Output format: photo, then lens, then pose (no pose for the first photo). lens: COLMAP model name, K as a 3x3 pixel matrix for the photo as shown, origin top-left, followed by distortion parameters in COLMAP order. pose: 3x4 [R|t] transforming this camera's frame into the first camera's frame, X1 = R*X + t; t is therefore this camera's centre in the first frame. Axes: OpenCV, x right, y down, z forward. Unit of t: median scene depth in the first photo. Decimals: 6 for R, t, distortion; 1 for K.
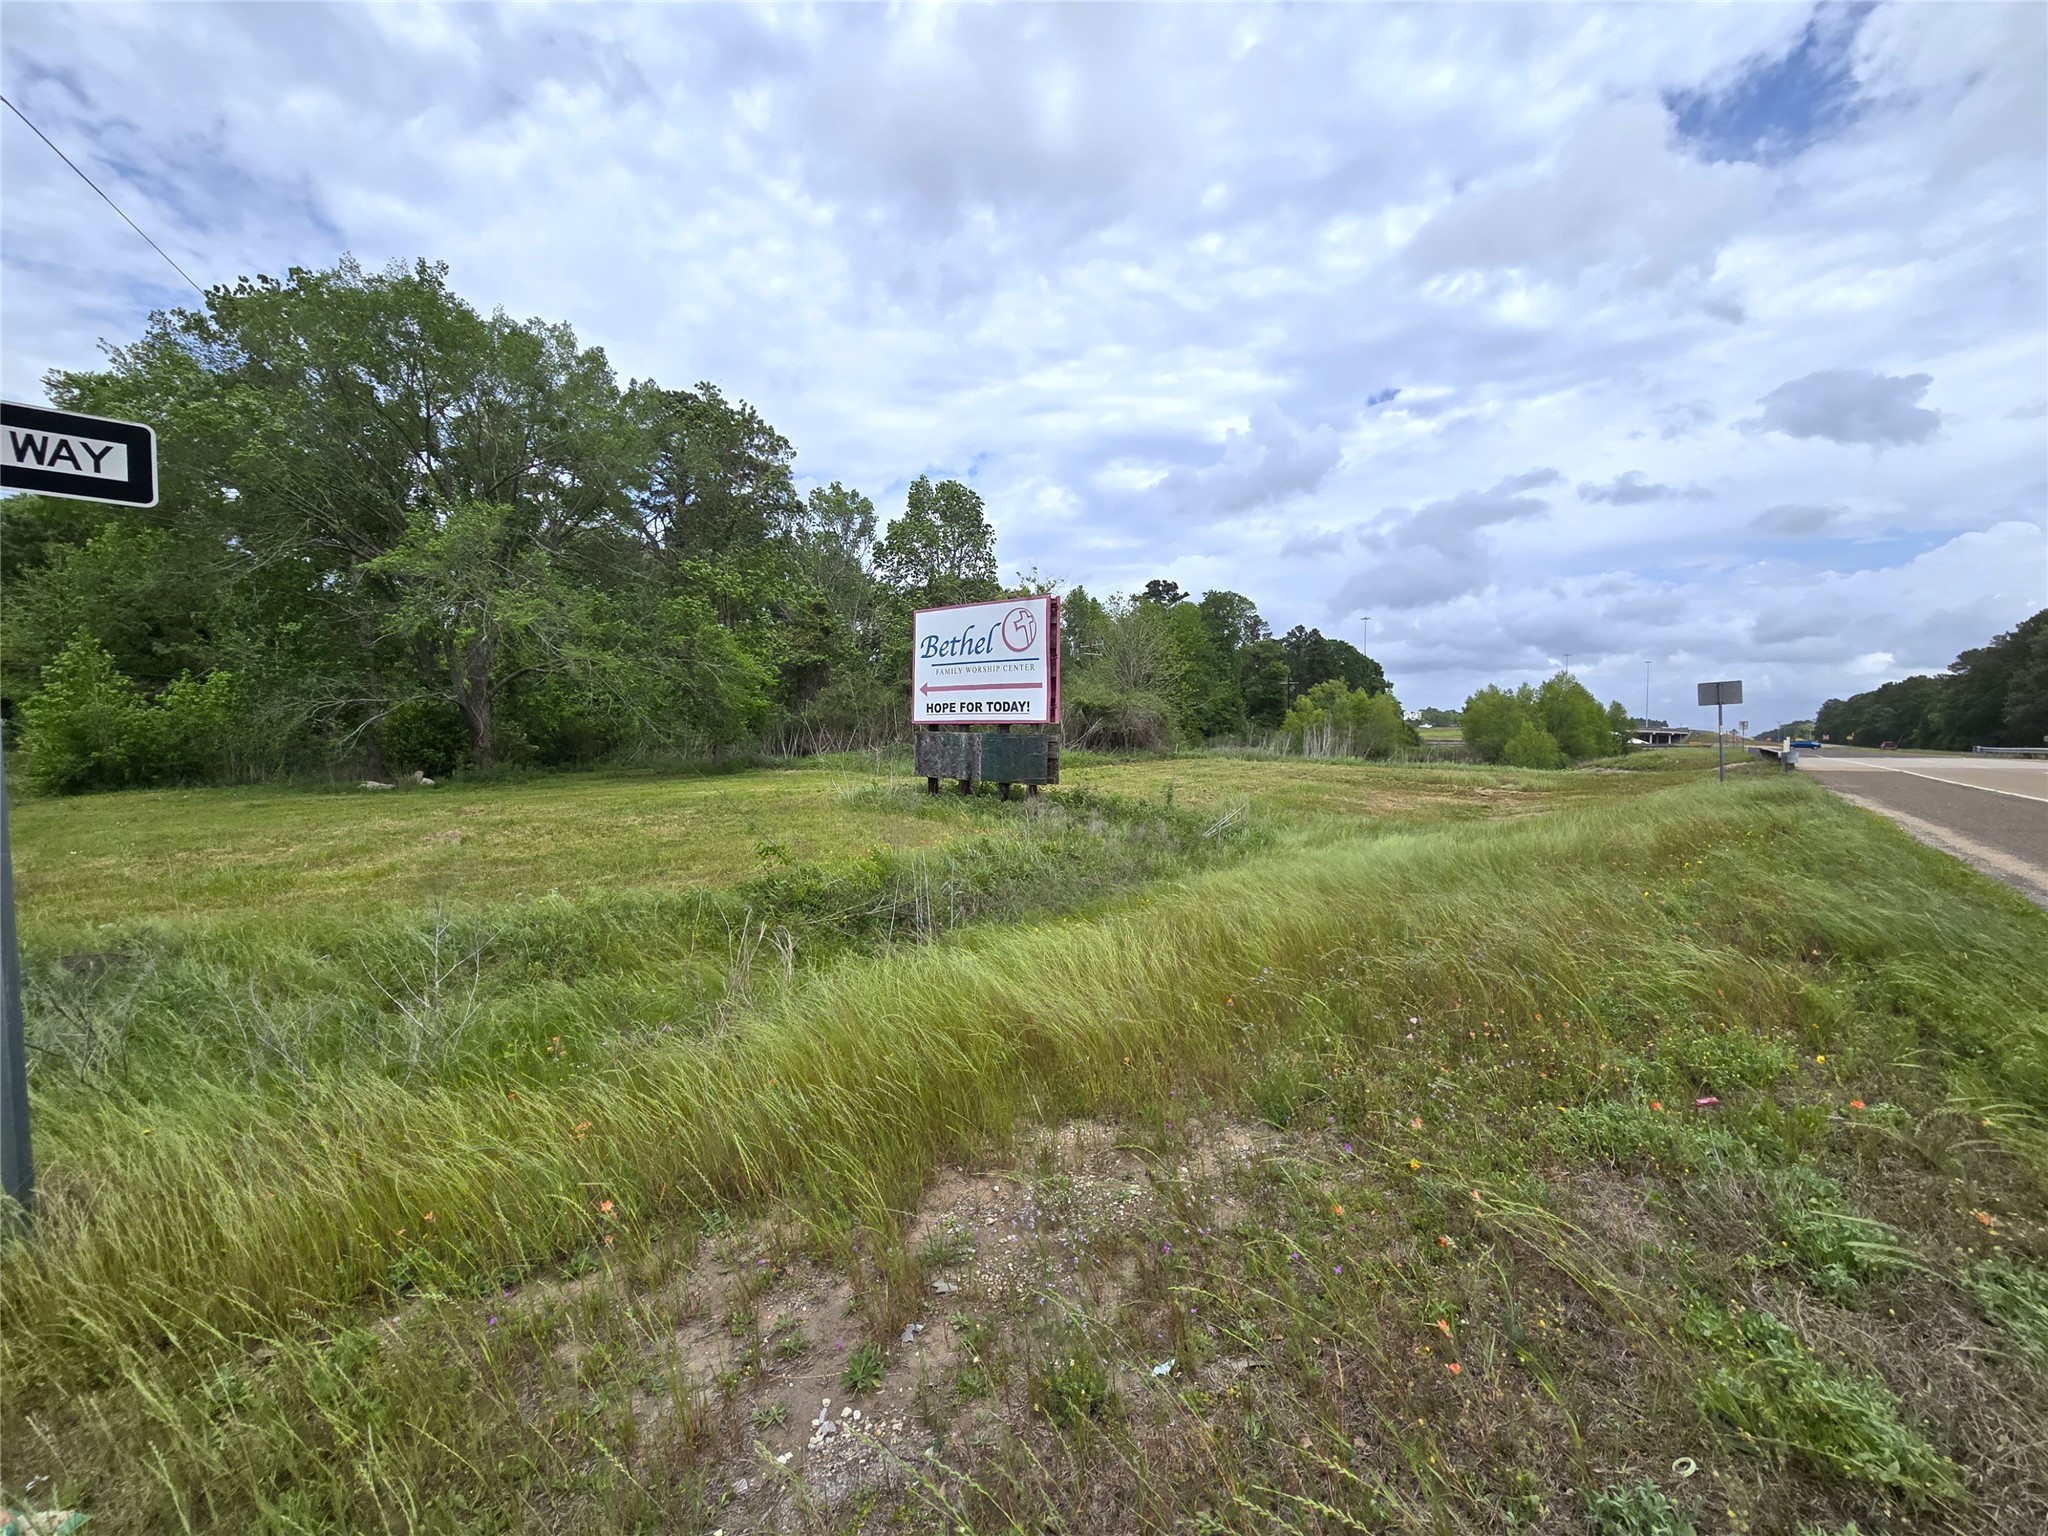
lens RADIAL K [[834.3, 0, 1032.5], [0, 834.3, 761.4], [0, 0, 1]] dist [0.001138, 0.000339]
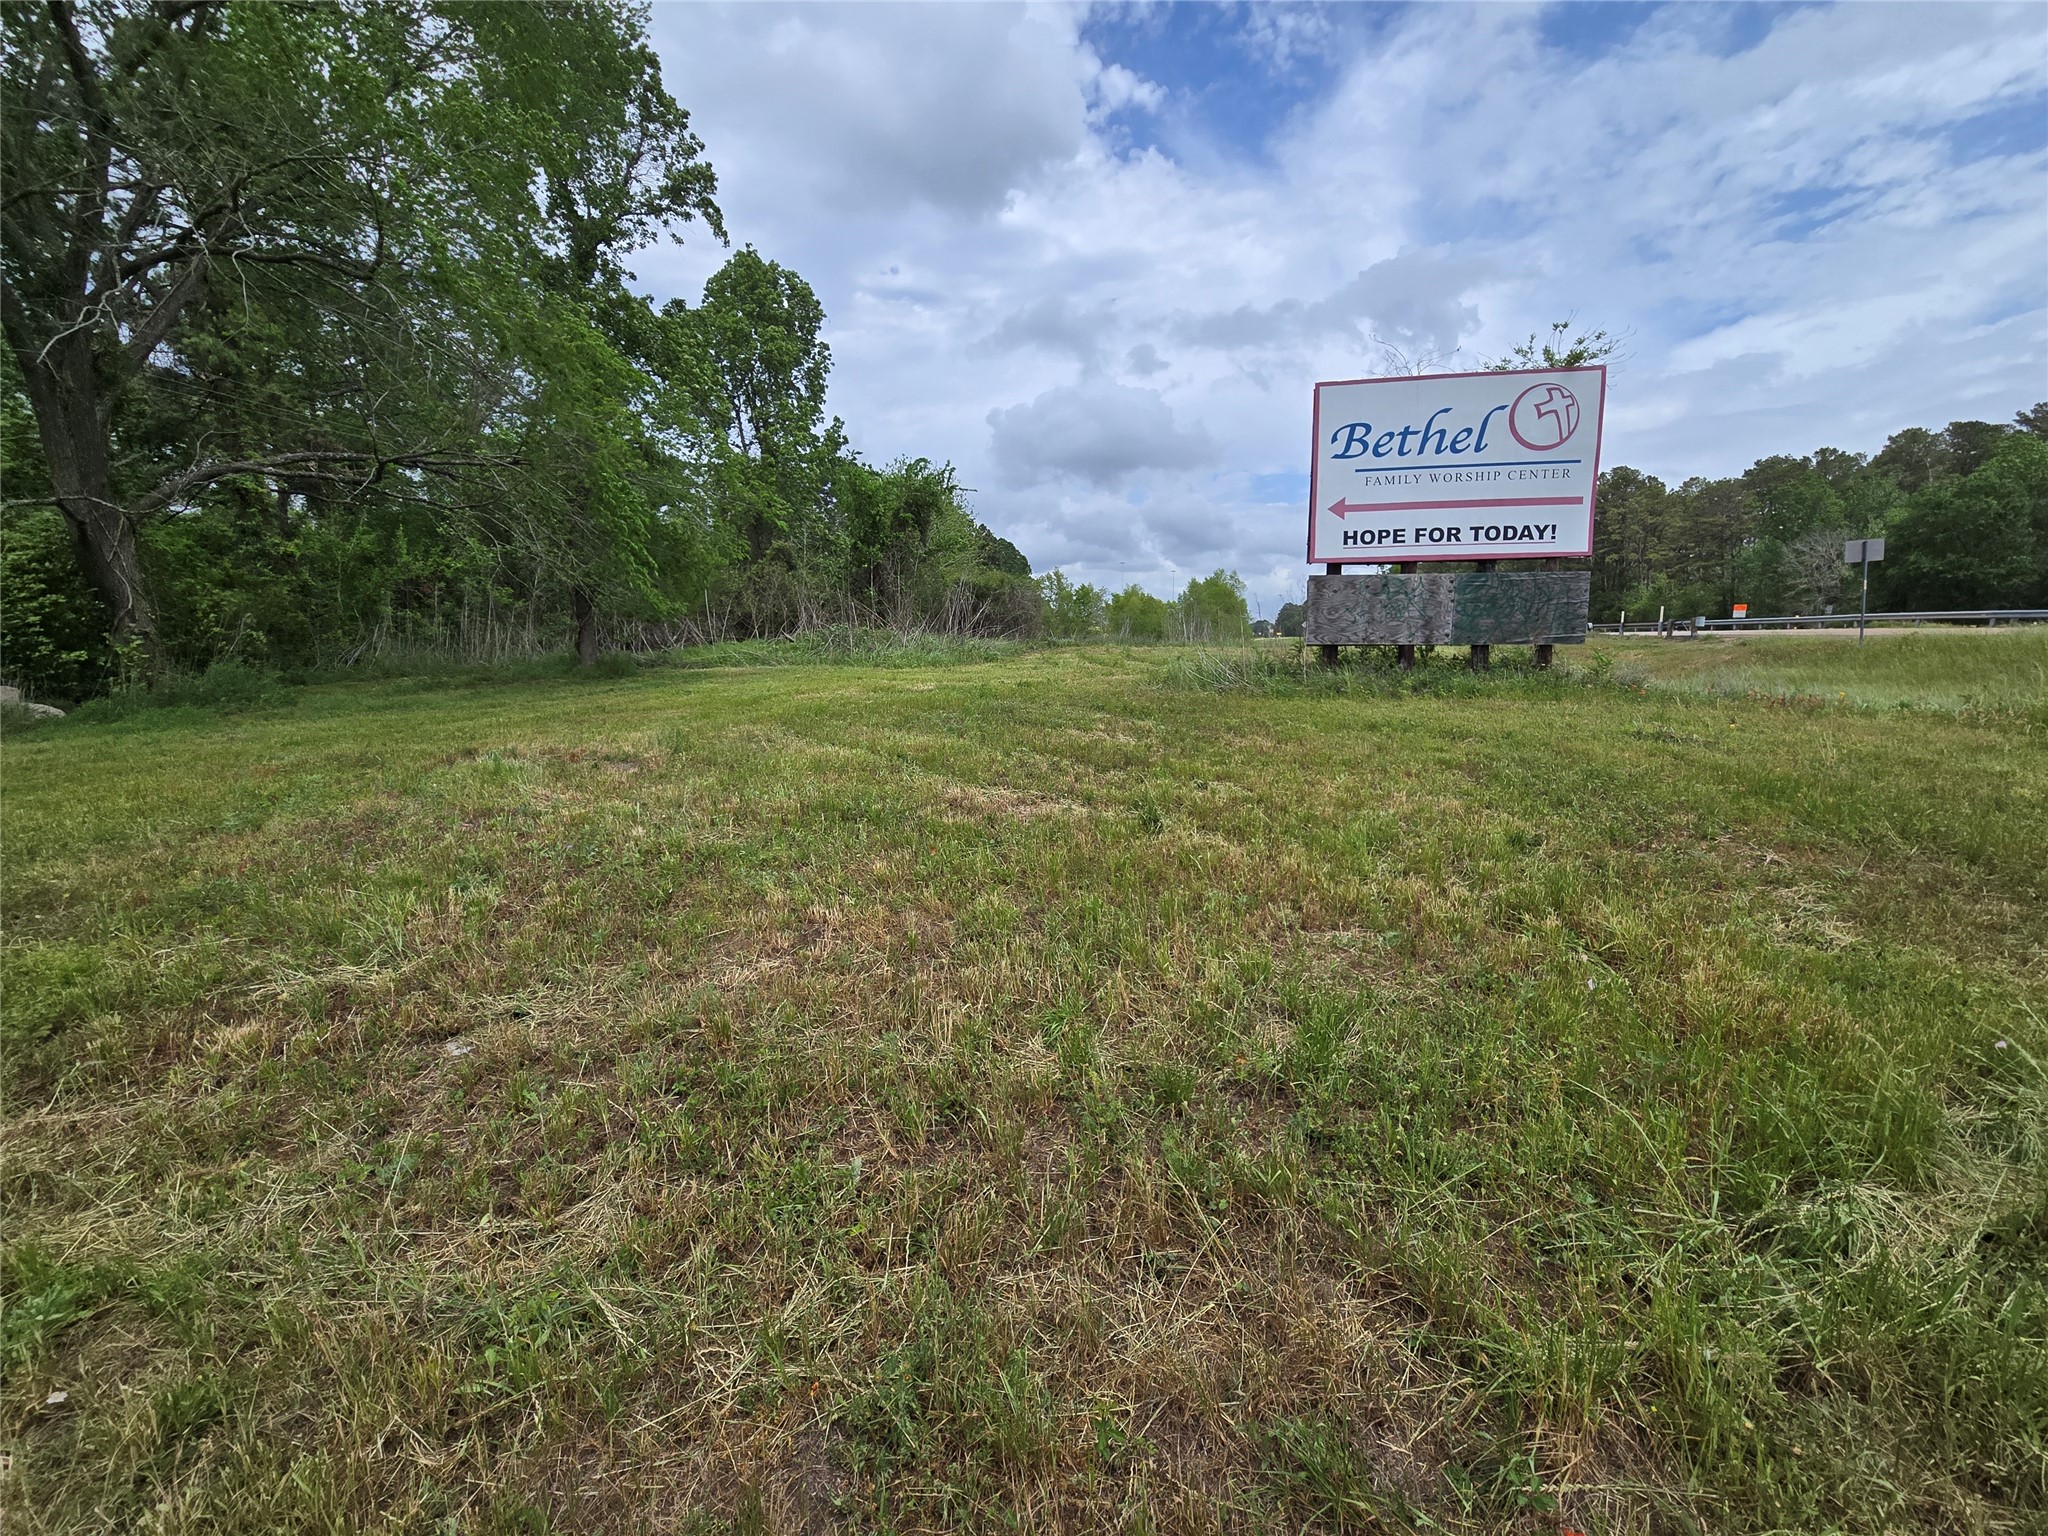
lens RADIAL K [[834.3, 0, 1032.5], [0, 834.3, 761.4], [0, 0, 1]] dist [0.001138, 0.000339]
pose [[0.871551, -0.079908, 0.483750, -0.694311], [0.034314, 0.994152, 0.102395, 0.036180], [-0.489103, -0.072643, 0.869196, 0.557614]]
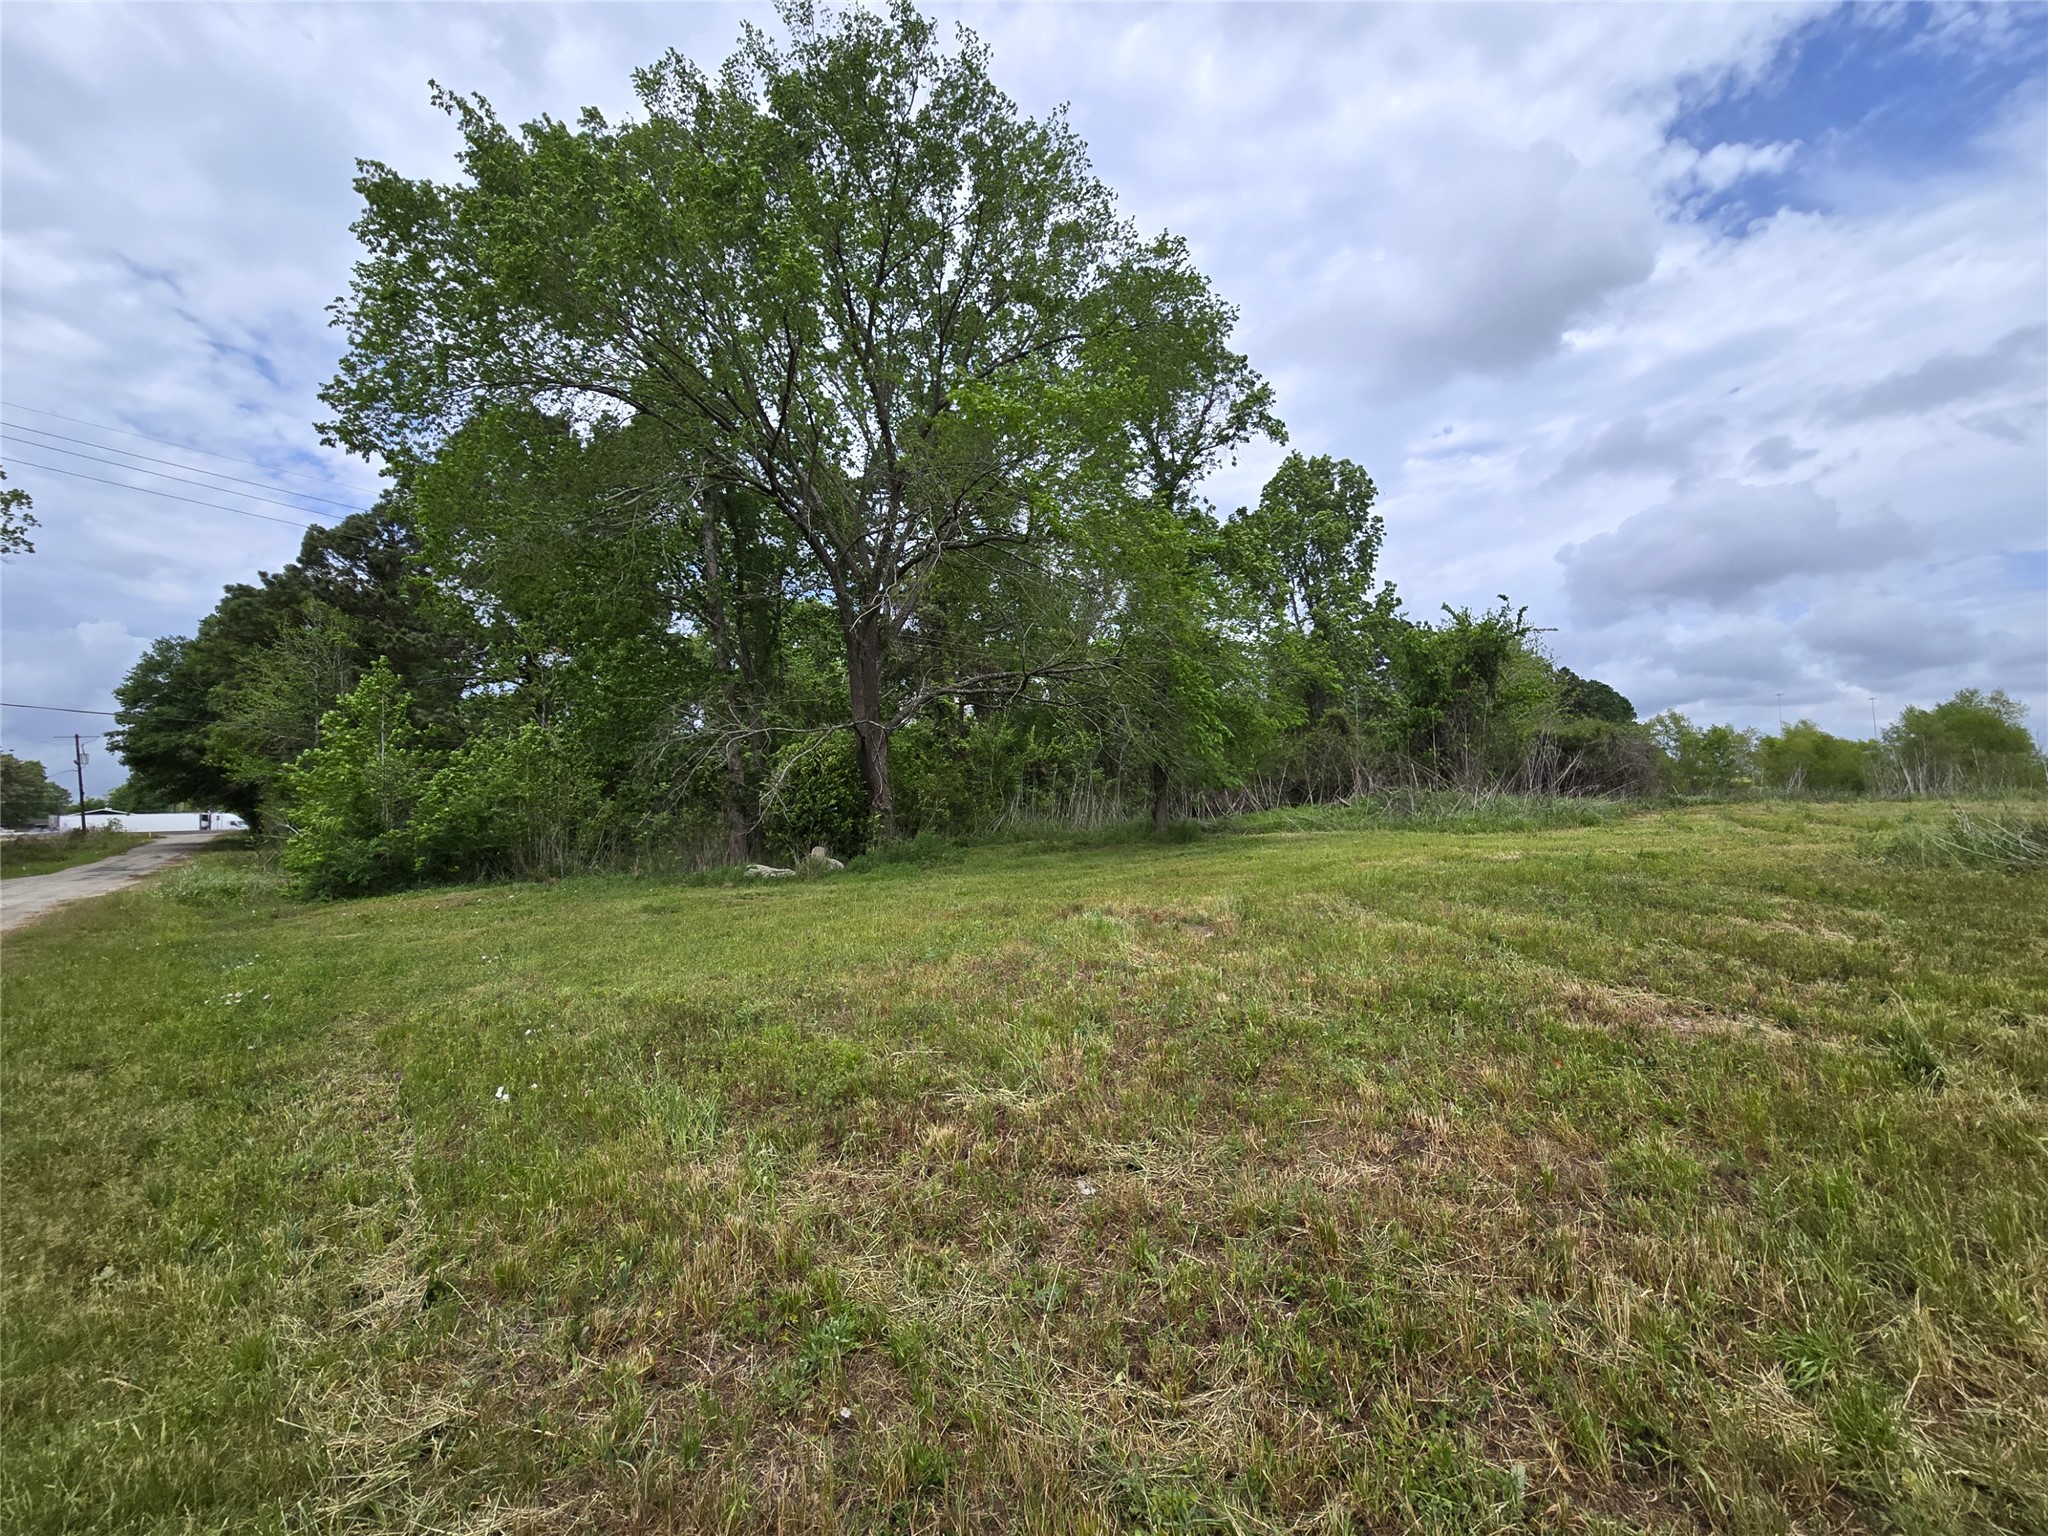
lens RADIAL K [[834.3, 0, 1032.5], [0, 834.3, 761.4], [0, 0, 1]] dist [0.001138, 0.000339]
pose [[0.993877, -0.036767, -0.104194, -0.722401], [0.025596, 0.993973, -0.106593, 0.025640], [0.107485, 0.103274, 0.988828, 0.561490]]
